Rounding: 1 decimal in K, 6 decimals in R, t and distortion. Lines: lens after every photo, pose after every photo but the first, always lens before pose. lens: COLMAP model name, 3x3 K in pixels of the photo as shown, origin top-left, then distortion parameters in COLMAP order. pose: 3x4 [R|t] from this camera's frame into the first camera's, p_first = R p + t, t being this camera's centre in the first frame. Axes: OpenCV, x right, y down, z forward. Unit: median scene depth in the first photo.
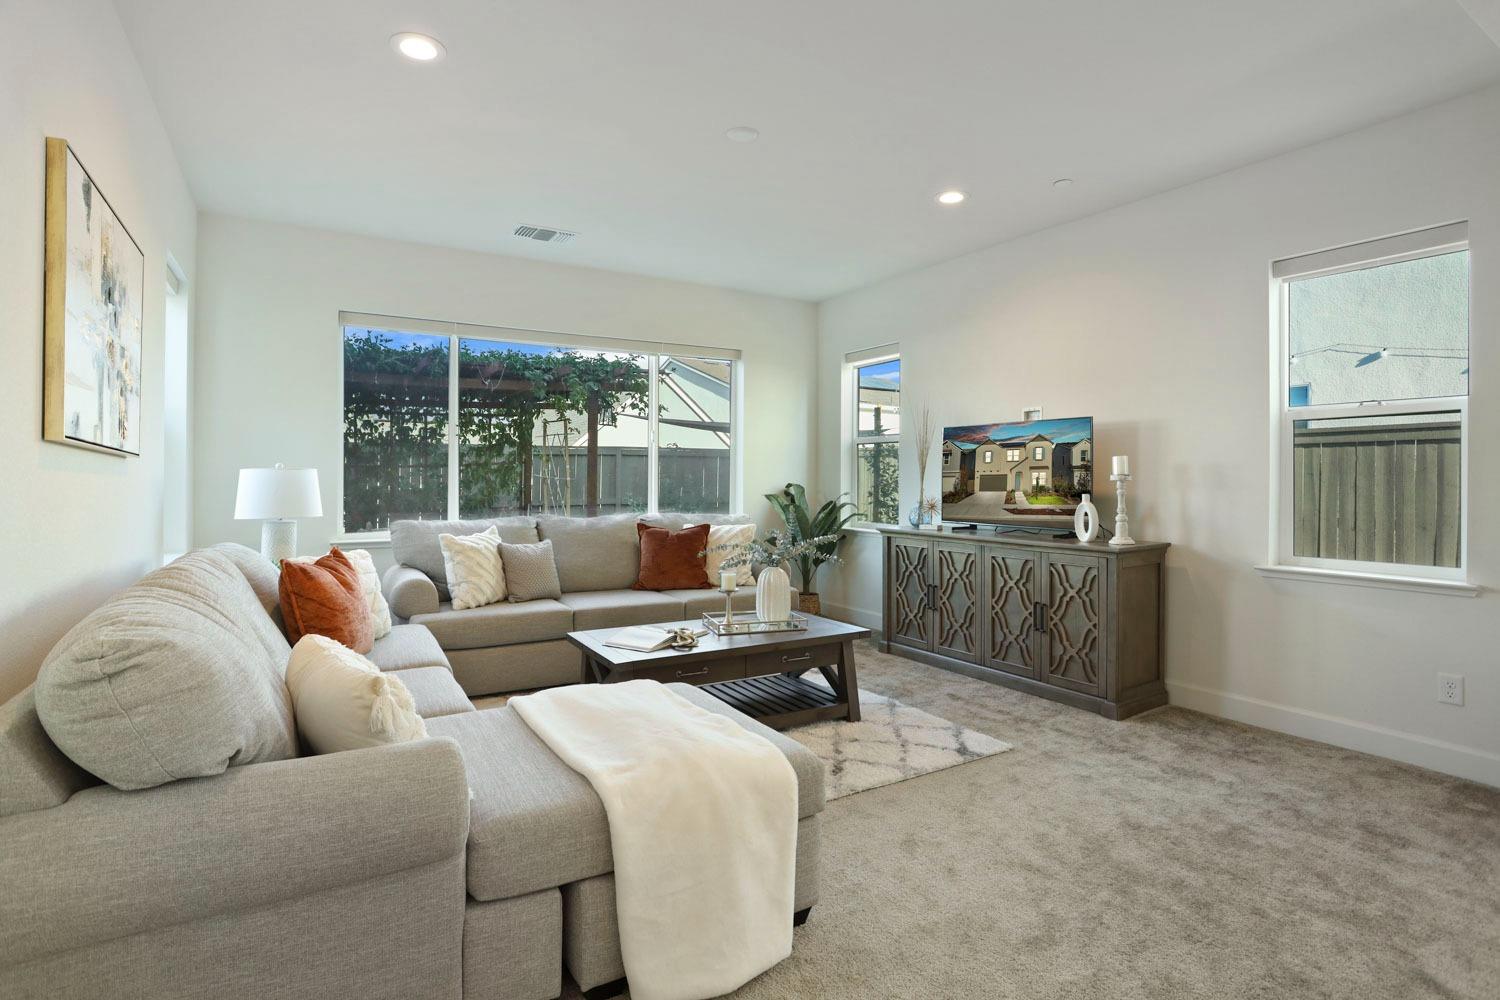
lens RADIAL K [[741.5, 0, 731.9], [0, 741.5, 478.8], [0, 0, 1]] dist [-0.079153, 0.030636]
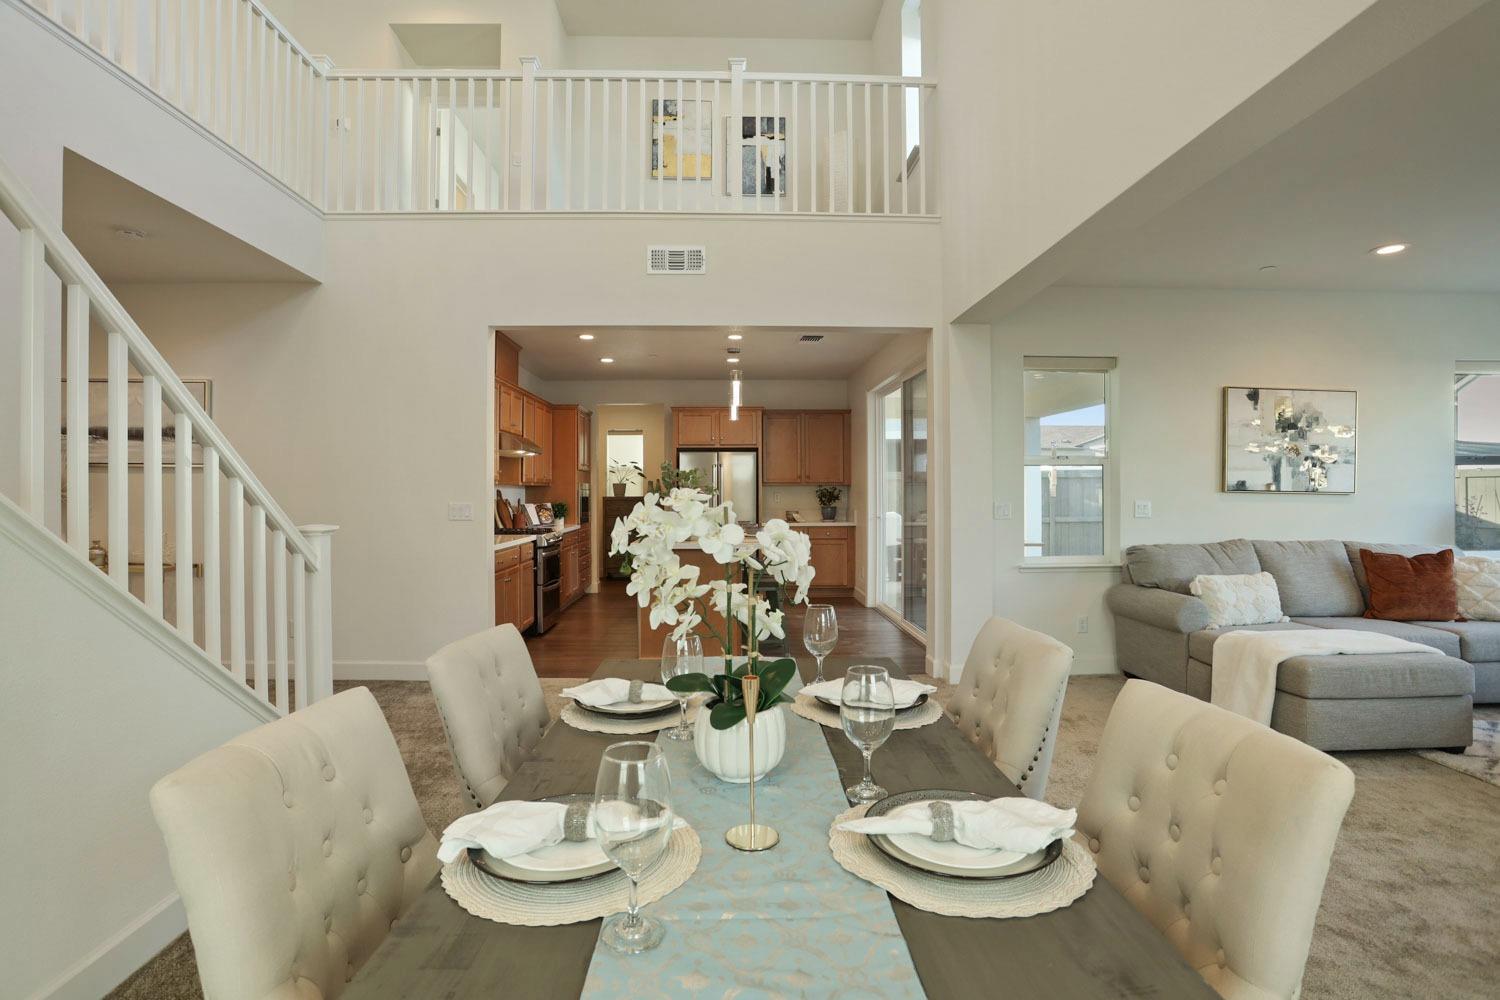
lens RADIAL K [[740.0, 0, 756.2], [0, 740.0, 493.3], [0, 0, 1]] dist [-0.064173, 0.034252]
pose [[-0.478632, 0.004102, -0.878006, 1.116120], [0.001182, 0.999991, 0.004027, -0.026957], [0.878015, 0.000890, -0.478633, 0.320028]]
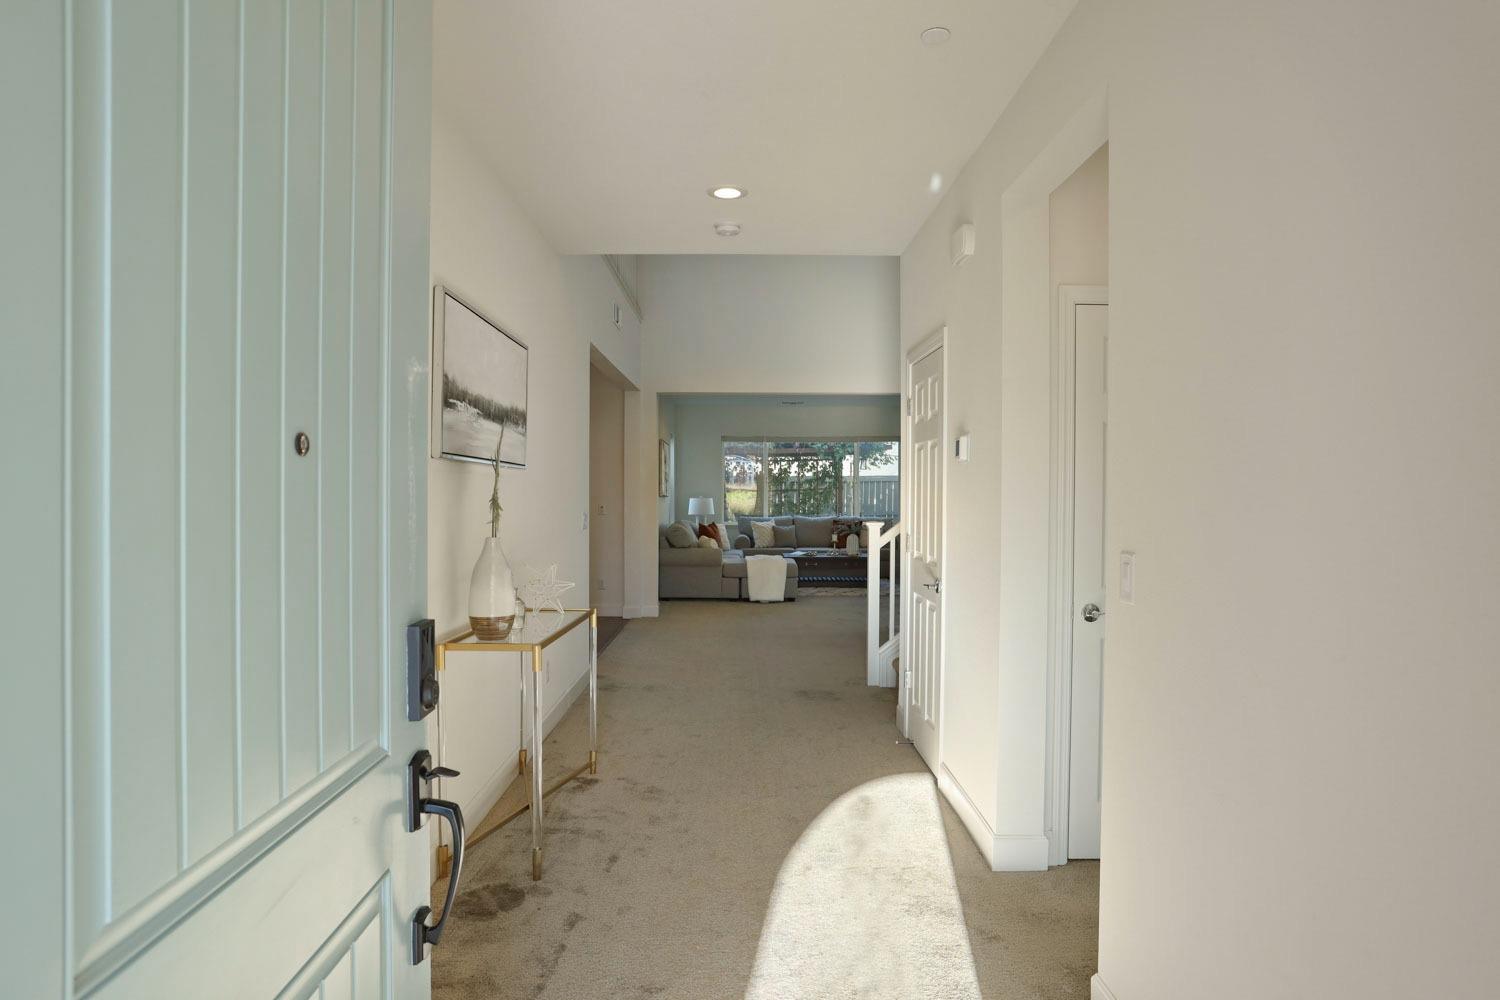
lens RADIAL K [[878.2, 0, 747.3], [0, 878.2, 490.4], [0, 0, 1]] dist [-0.052235, 0.001042]
pose [[0.863064, 0.000249, -0.505094, 1.274830], [0.000541, 0.999999, 0.001416, -0.046282], [0.505094, -0.001496, 0.863063, -1.892777]]
